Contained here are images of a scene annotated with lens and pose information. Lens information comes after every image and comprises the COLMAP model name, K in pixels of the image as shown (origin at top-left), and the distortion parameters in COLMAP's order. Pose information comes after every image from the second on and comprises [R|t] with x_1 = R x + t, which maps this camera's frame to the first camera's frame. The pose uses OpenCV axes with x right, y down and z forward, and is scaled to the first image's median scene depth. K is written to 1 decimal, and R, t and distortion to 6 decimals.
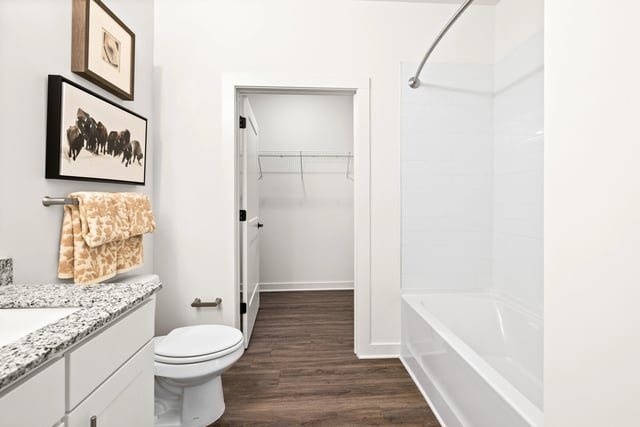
lens RADIAL K [[275.3, 0, 320.7], [0, 275.3, 201.9], [0, 0, 1]] dist [-0.000137, -0.000023]
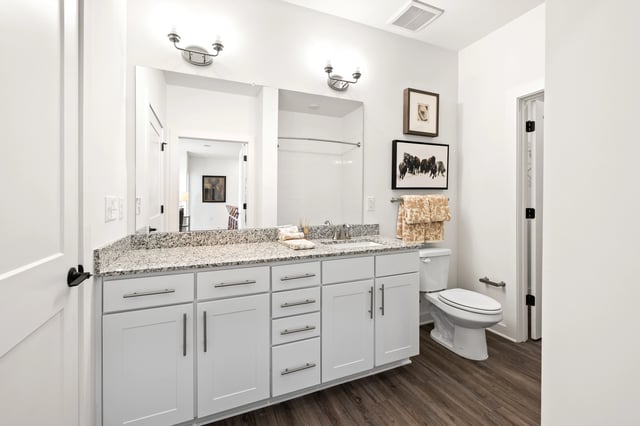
lens RADIAL K [[275.3, 0, 320.7], [0, 275.3, 201.4], [0, 0, 1]] dist [-0.000137, -0.000023]
pose [[0.340437, 0.003927, -0.940259, 0.666665], [-0.000840, 0.999992, 0.003873, 0.000105], [0.940267, -0.000529, 0.340437, -0.198700]]
